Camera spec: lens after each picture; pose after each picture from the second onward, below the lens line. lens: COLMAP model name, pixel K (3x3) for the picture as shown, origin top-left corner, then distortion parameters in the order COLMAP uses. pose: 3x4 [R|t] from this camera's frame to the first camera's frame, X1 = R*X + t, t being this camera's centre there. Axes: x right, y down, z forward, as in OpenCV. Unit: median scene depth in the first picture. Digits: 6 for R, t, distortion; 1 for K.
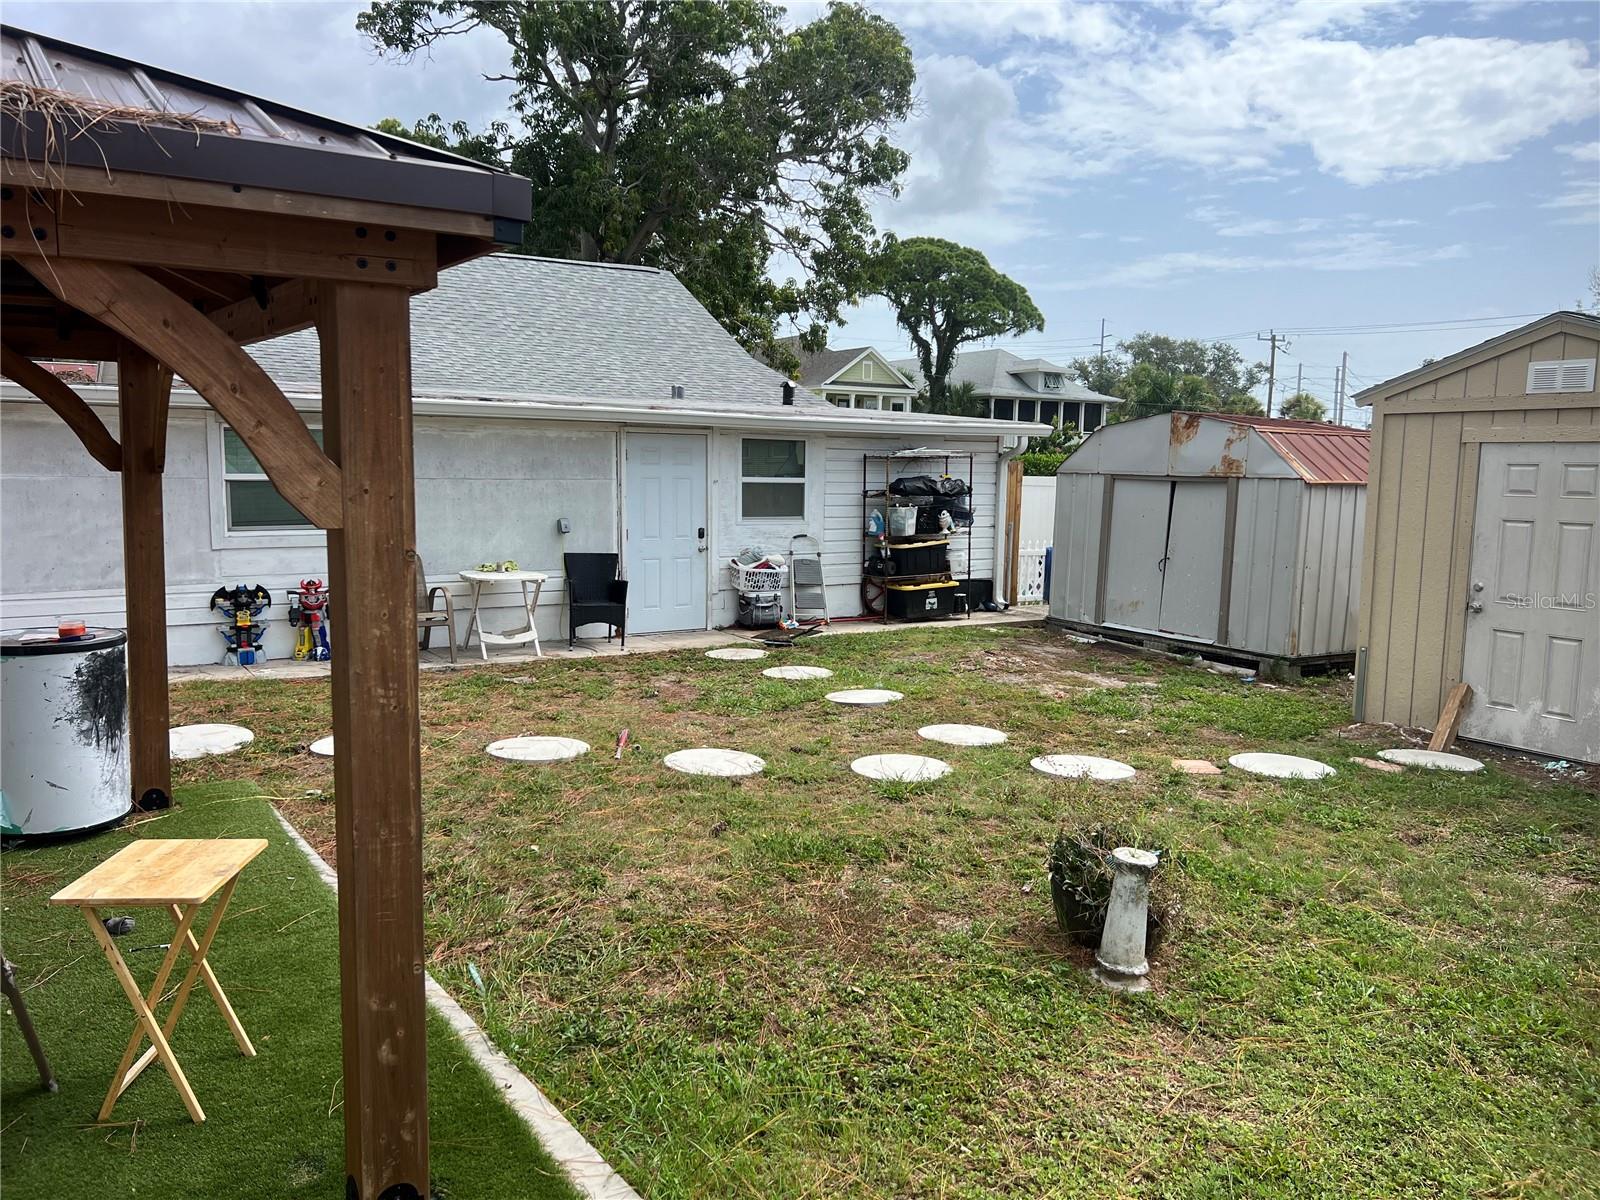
lens RADIAL K [[1219.2, 0, 796.5], [0, 1219.2, 631.0], [0, 0, 1]] dist [0.119117, -0.222033]
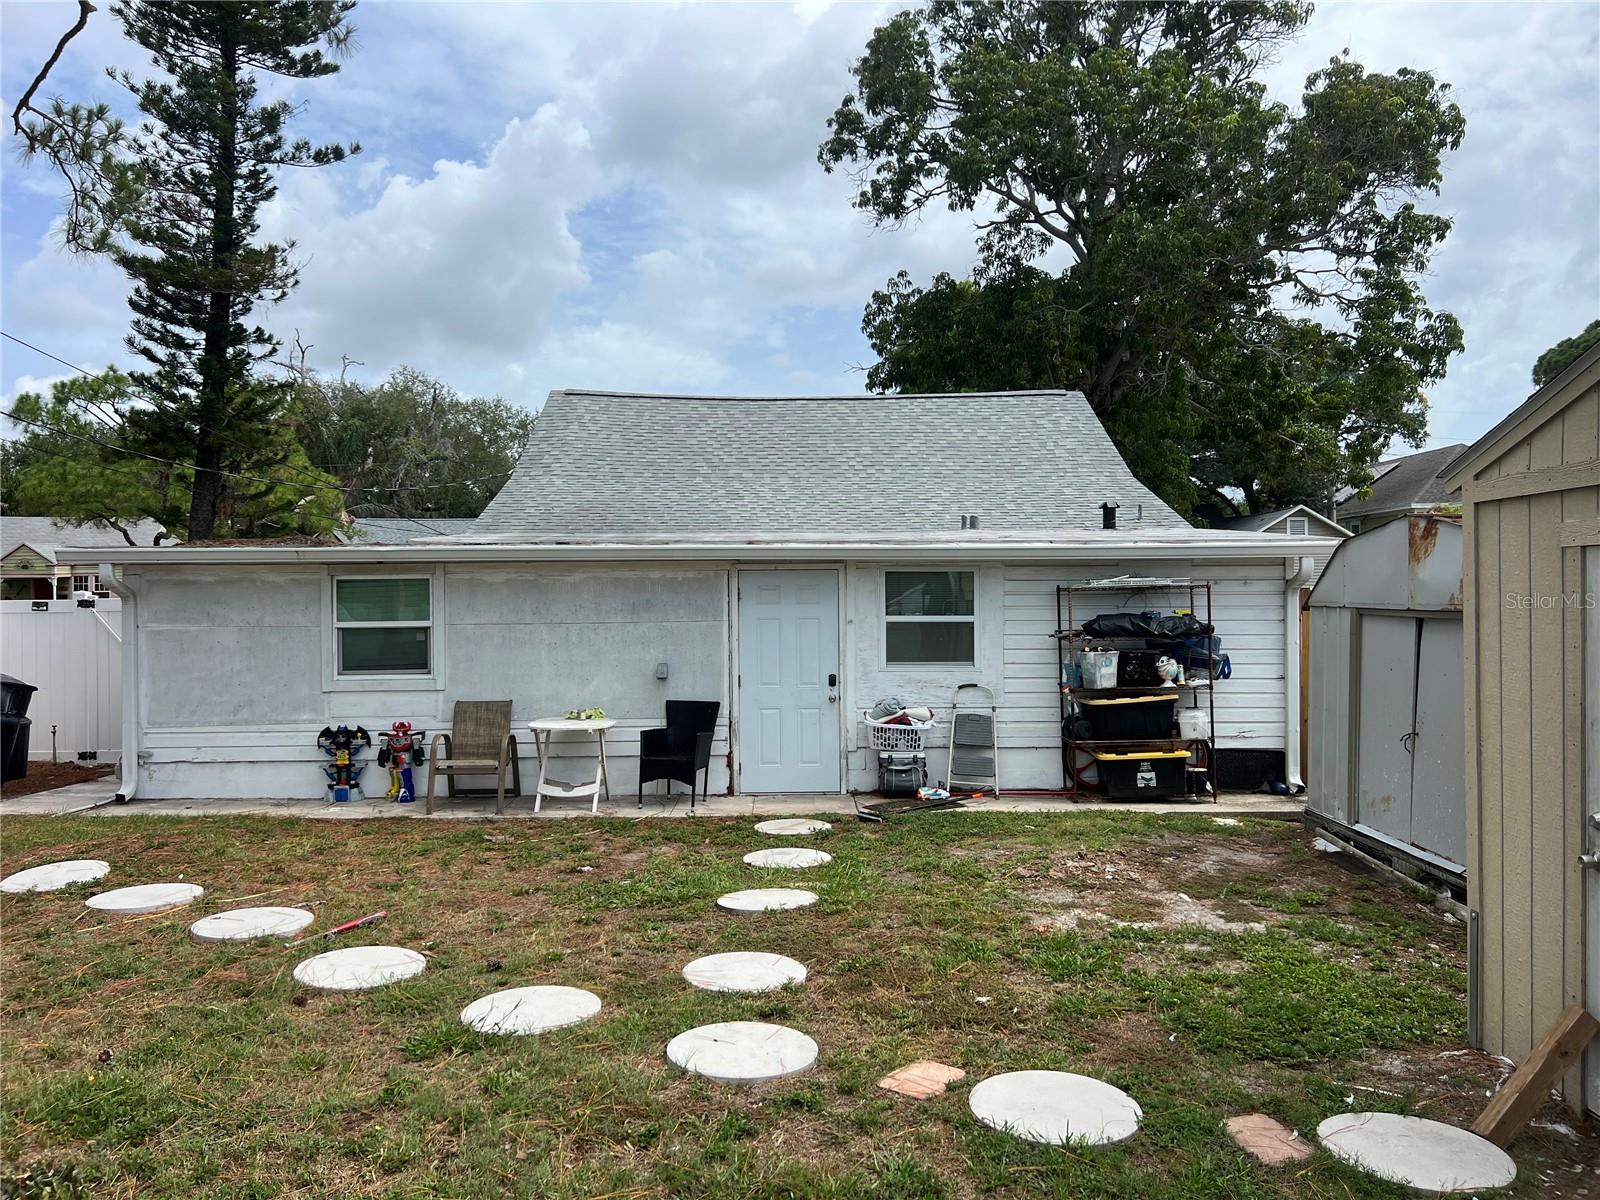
lens RADIAL K [[1222.6, 0, 807.5], [0, 1222.6, 598.9], [0, 0, 1]] dist [0.105738, -0.152585]
pose [[0.838131, -0.019206, -0.545131, 0.378477], [-0.055386, 0.991218, -0.120078, -0.031781], [0.542650, 0.130834, 0.829707, 0.255547]]
